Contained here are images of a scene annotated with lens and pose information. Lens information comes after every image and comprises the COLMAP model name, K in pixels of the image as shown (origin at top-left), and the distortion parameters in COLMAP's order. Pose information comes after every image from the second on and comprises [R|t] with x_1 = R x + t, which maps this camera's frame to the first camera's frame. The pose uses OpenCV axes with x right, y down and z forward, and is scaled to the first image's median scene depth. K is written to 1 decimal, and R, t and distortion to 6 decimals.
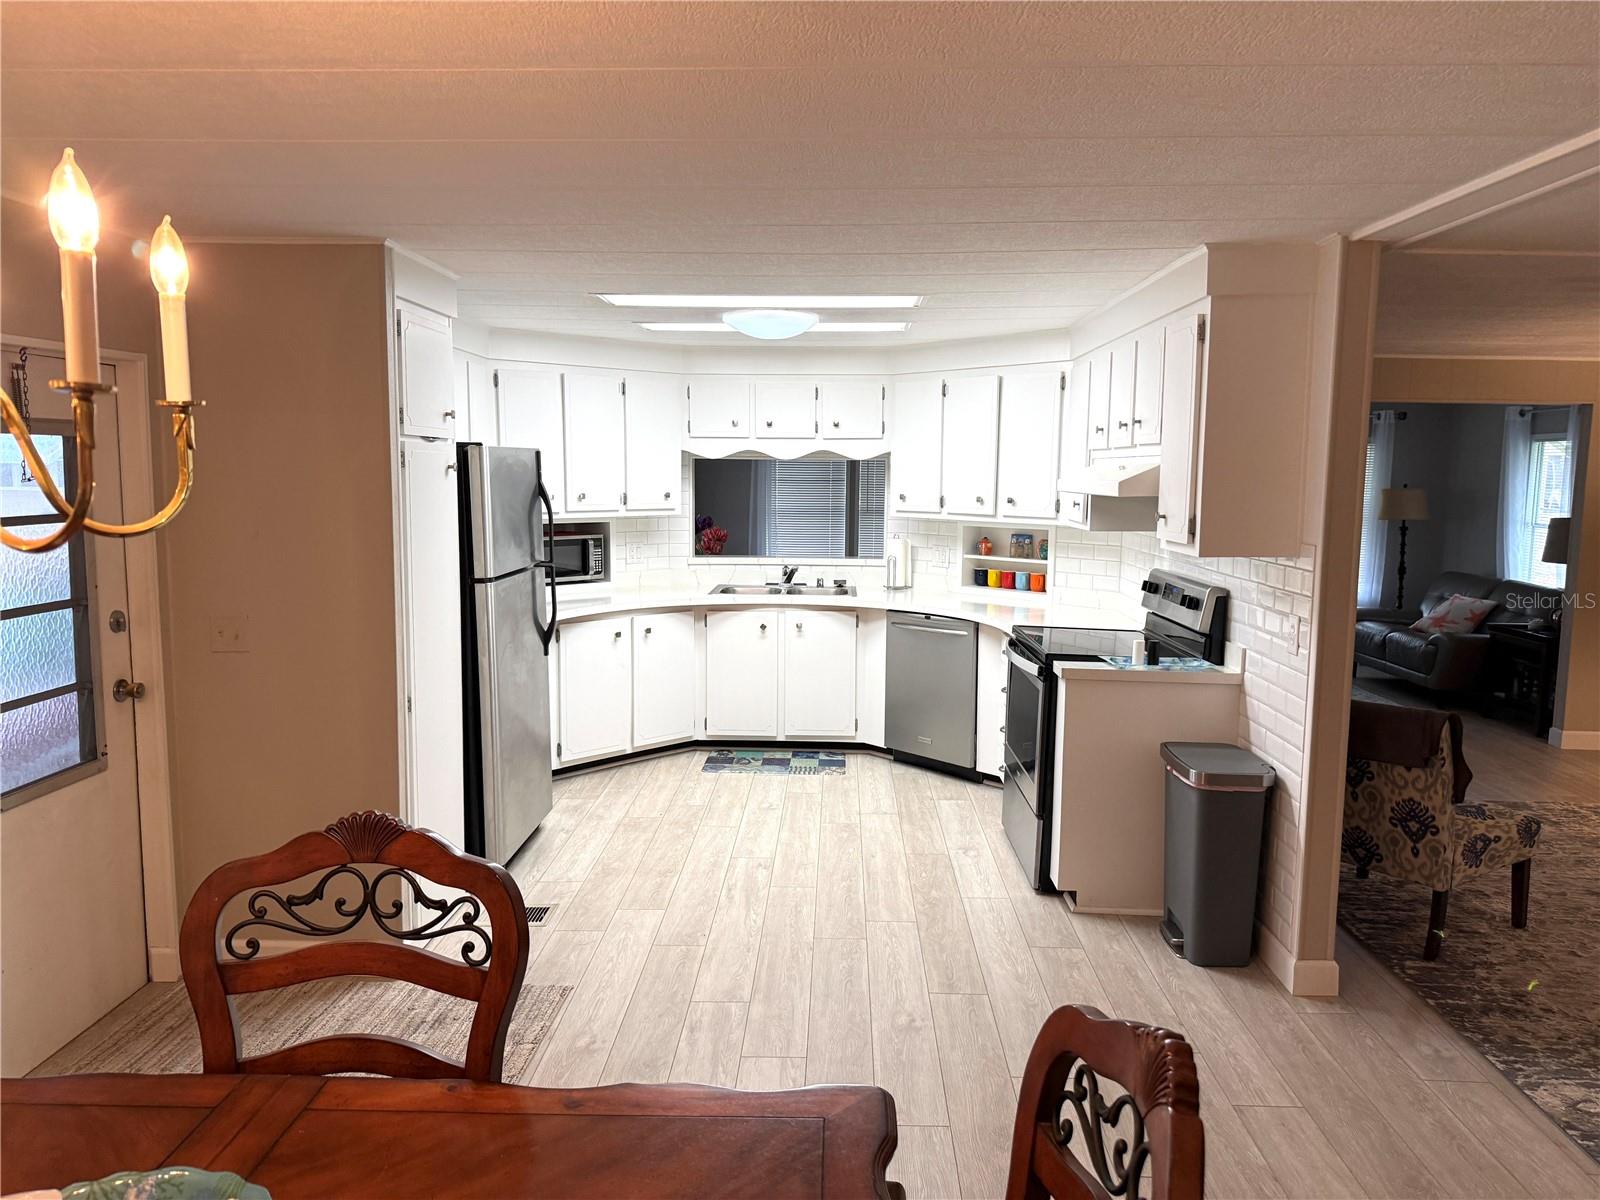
lens RADIAL K [[1132.3, 0, 801.3], [0, 1132.3, 598.7], [0, 0, 1]] dist [0.007106, 0.001710]
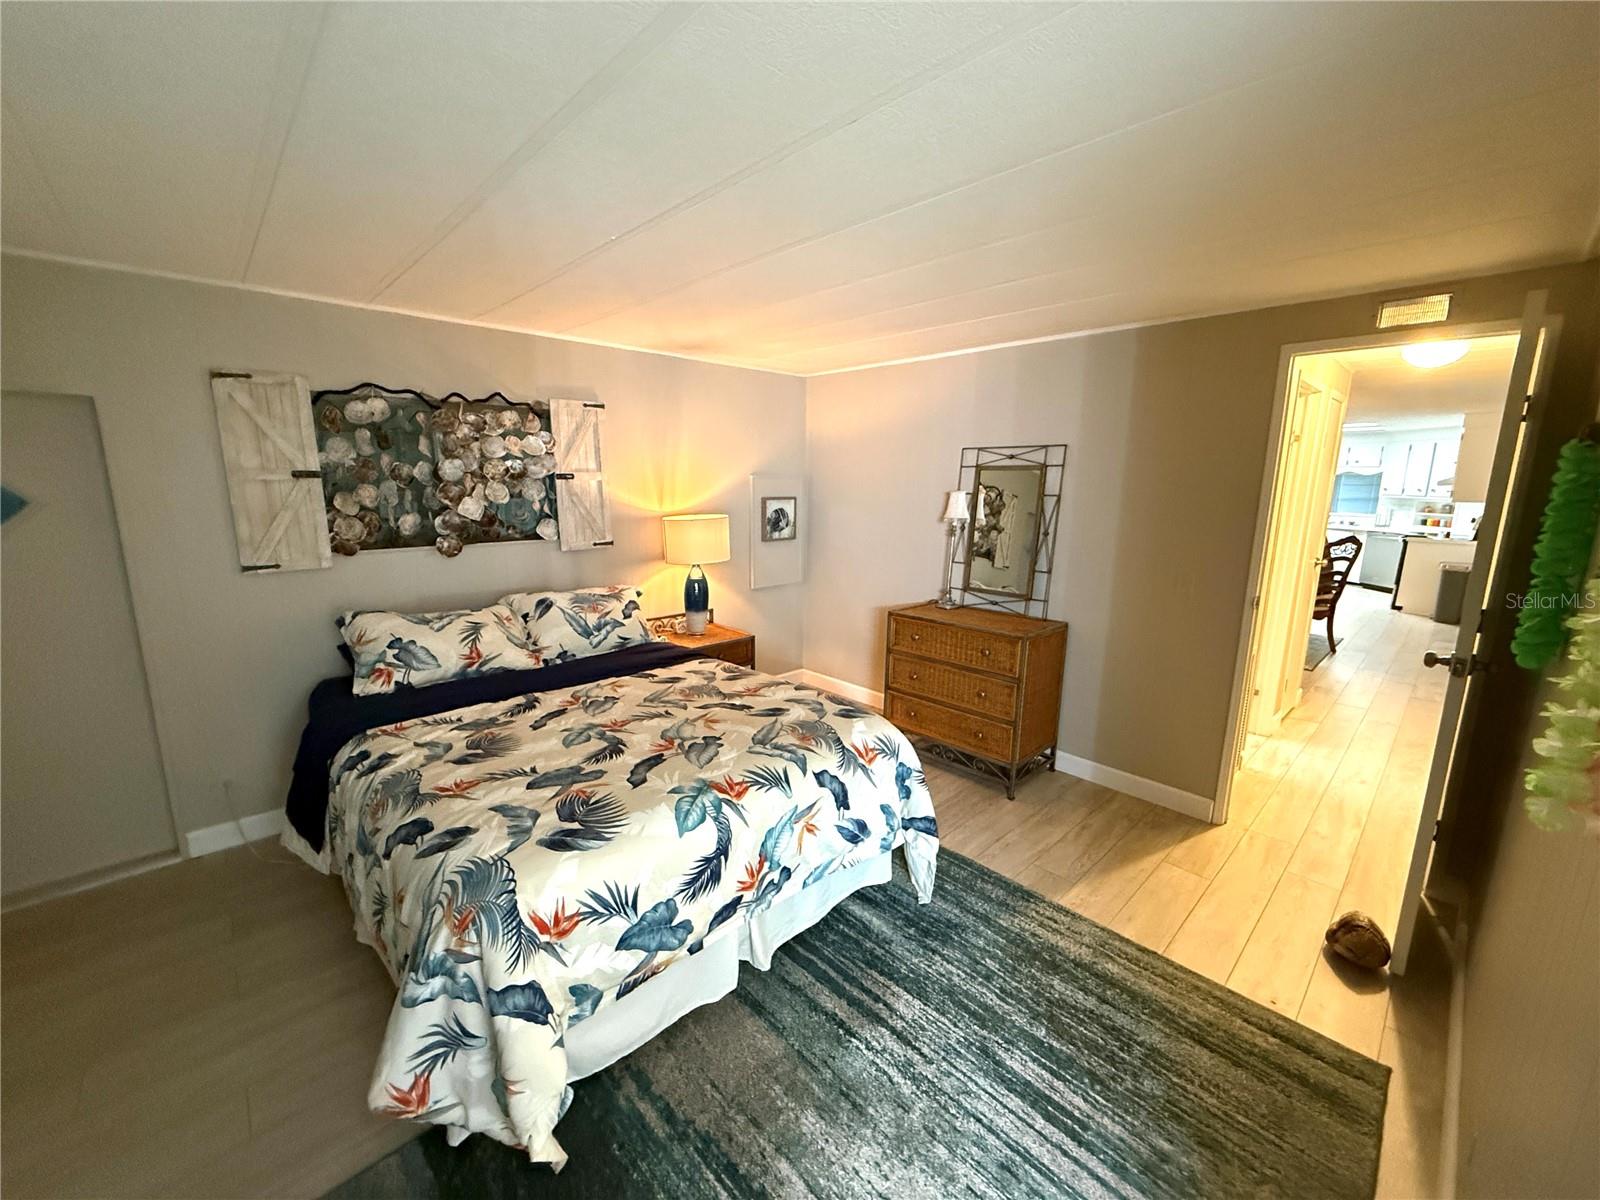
lens RADIAL K [[644.1, 0, 800.4], [0, 644.1, 598.3], [0, 0, 1]] dist [-0.001470, -0.000099]
pose [[0.718416, 0.134705, -0.682446, 0.163444], [-0.087995, 0.990788, 0.102934, 0.124517], [0.690025, -0.013897, 0.723652, -1.000928]]
